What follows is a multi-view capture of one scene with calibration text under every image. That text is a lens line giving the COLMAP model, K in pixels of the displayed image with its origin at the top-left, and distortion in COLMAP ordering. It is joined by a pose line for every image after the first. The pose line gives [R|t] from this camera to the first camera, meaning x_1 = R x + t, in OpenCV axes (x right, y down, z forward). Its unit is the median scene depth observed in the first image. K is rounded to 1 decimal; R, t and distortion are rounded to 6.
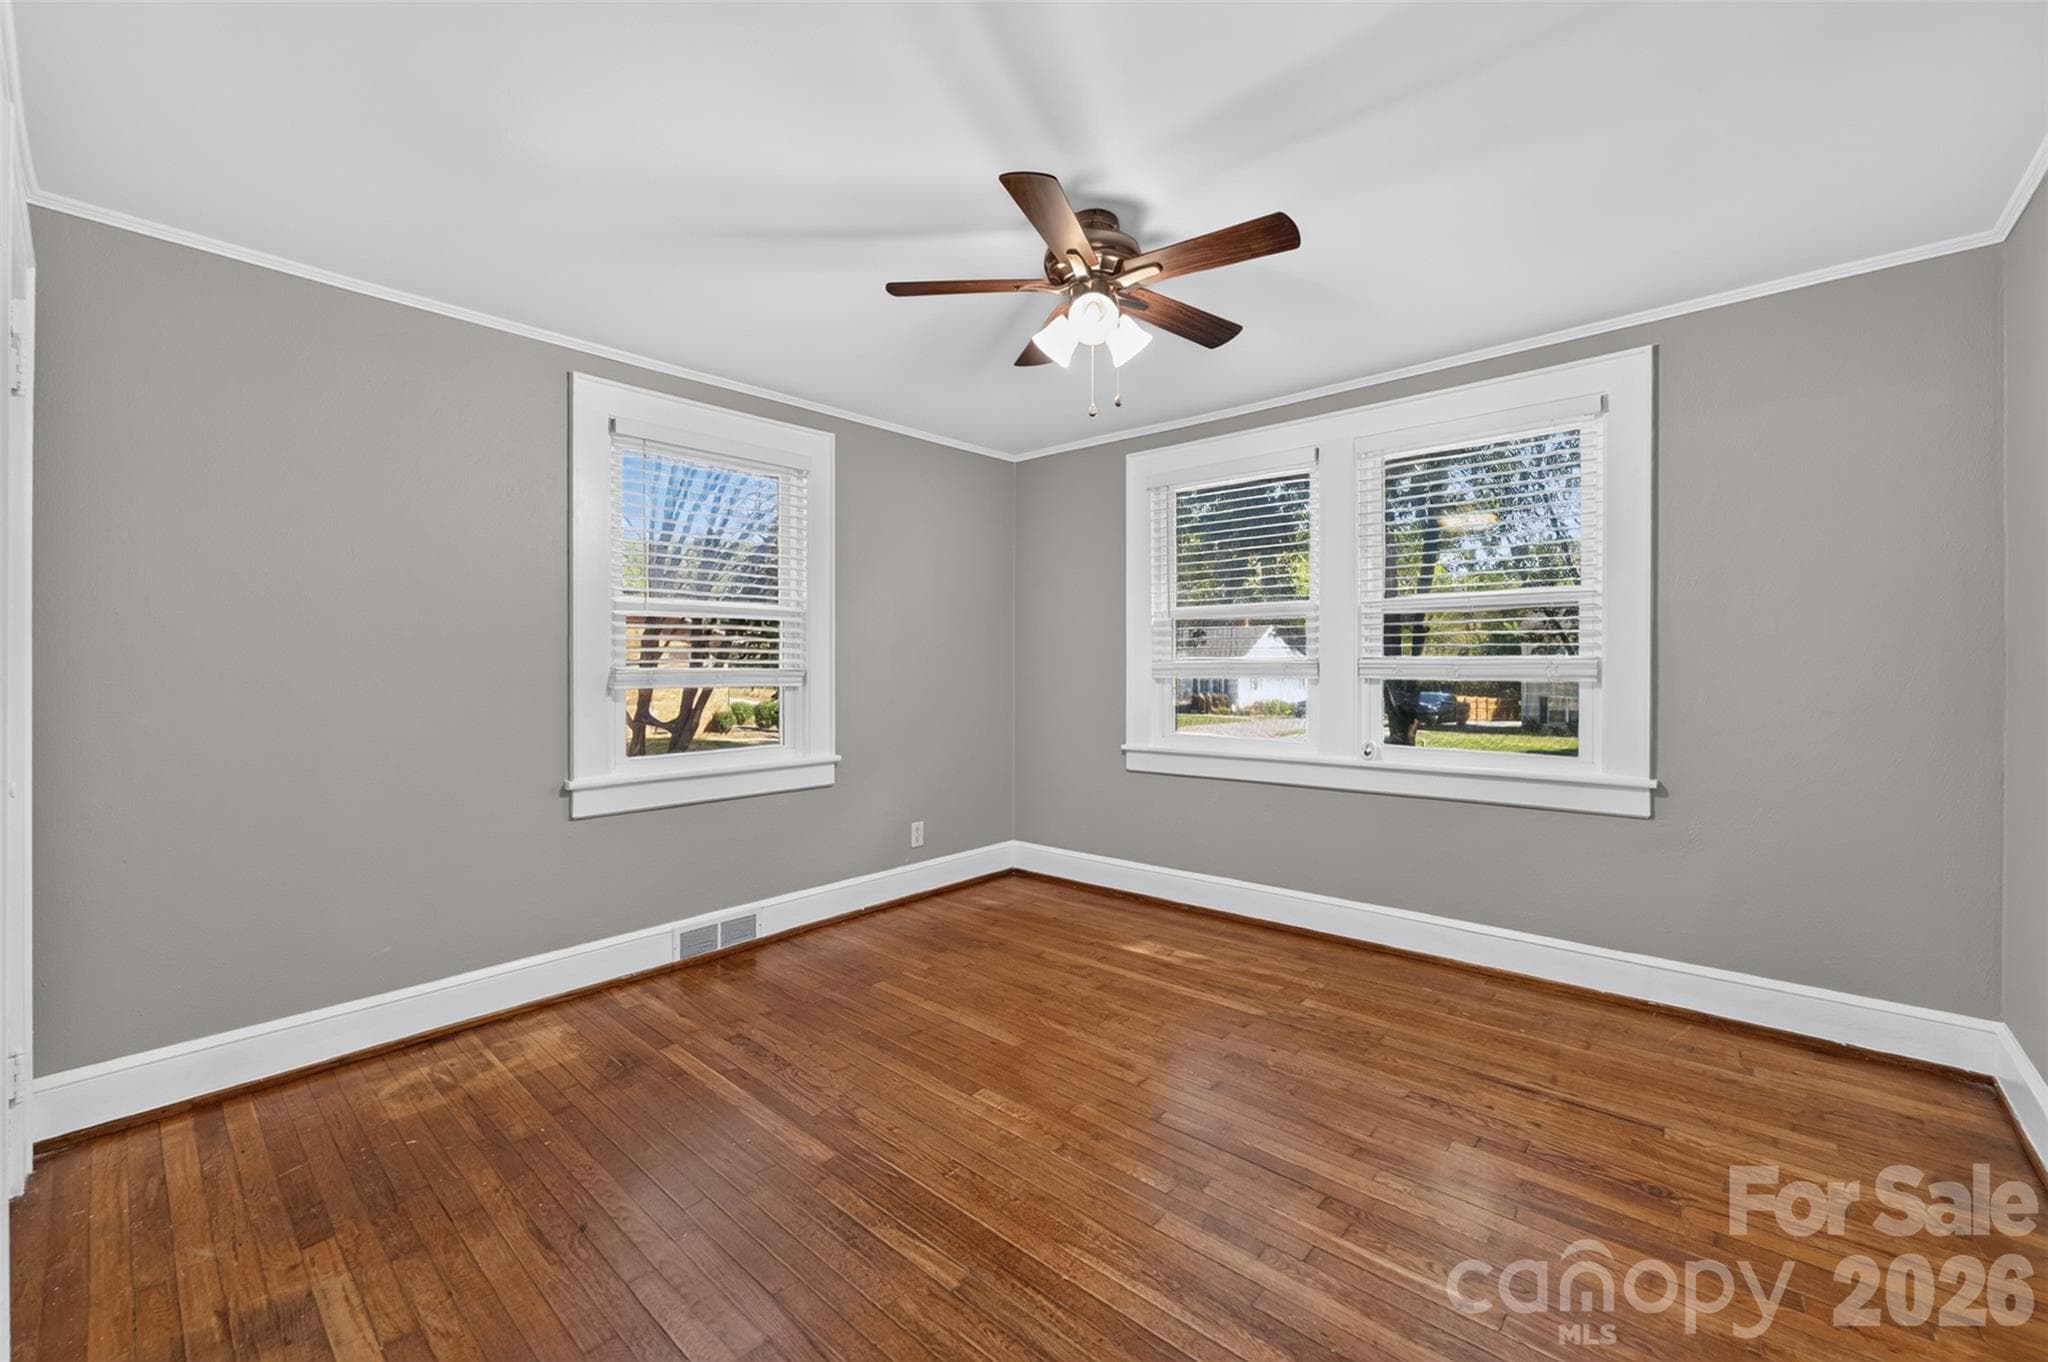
lens RADIAL K [[822.2, 0, 1020.0], [0, 822.2, 661.8], [0, 0, 1]] dist [-0.000409, 0.000159]
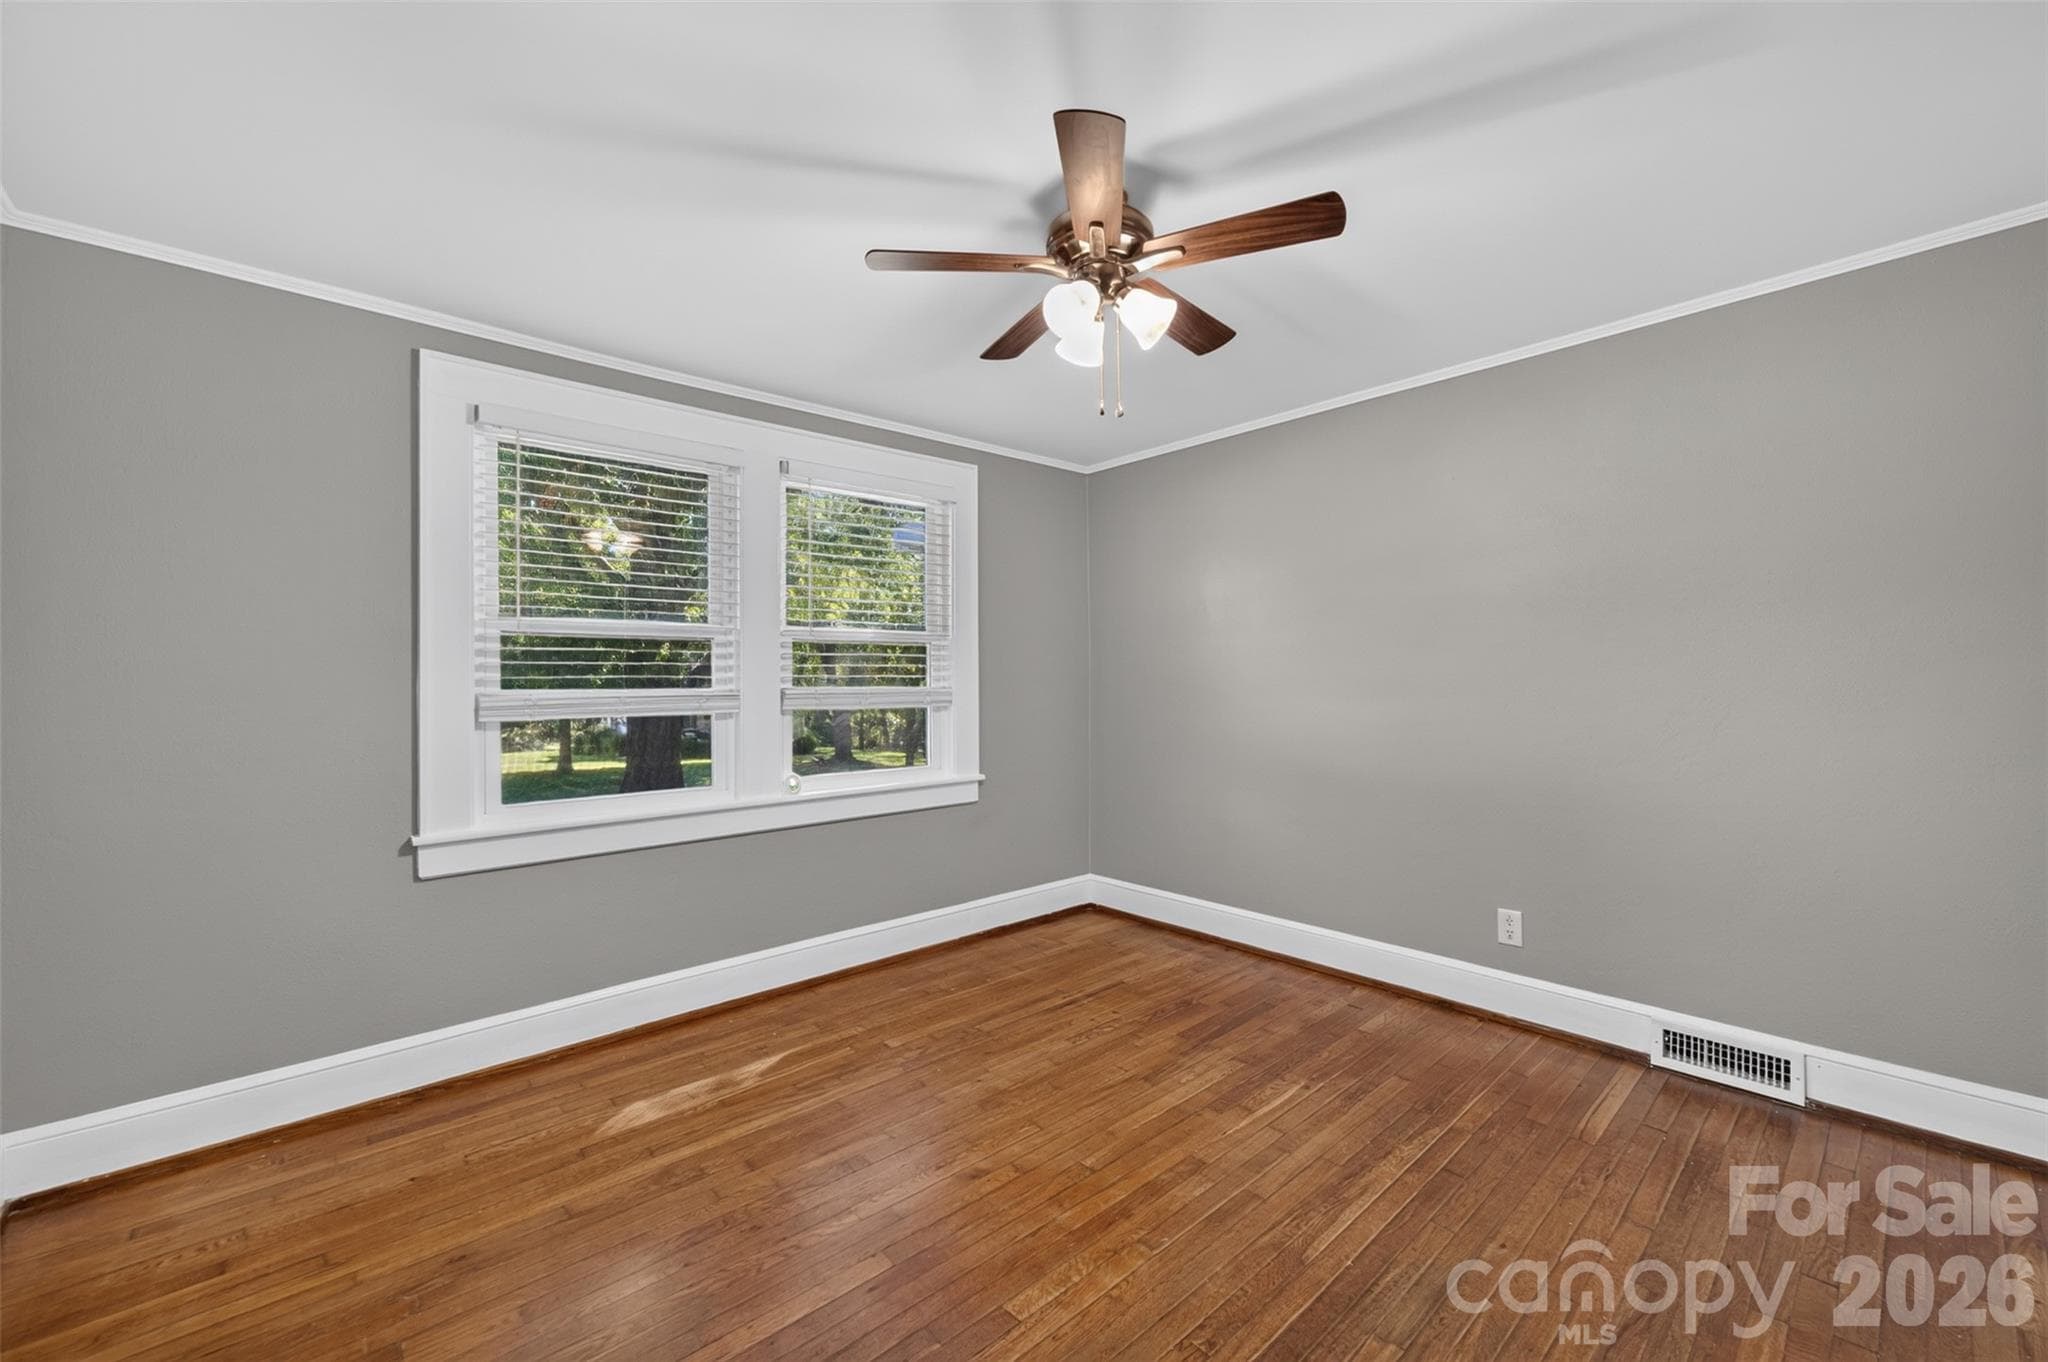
lens RADIAL K [[814.3, 0, 1029.1], [0, 814.3, 677.1], [0, 0, 1]] dist [-0.000543, 0.000113]
pose [[0.096409, 0.018343, 0.995173, -0.600471], [0.007024, 0.999793, -0.019109, 0.002702], [-0.995317, 0.008832, 0.096260, 0.745170]]
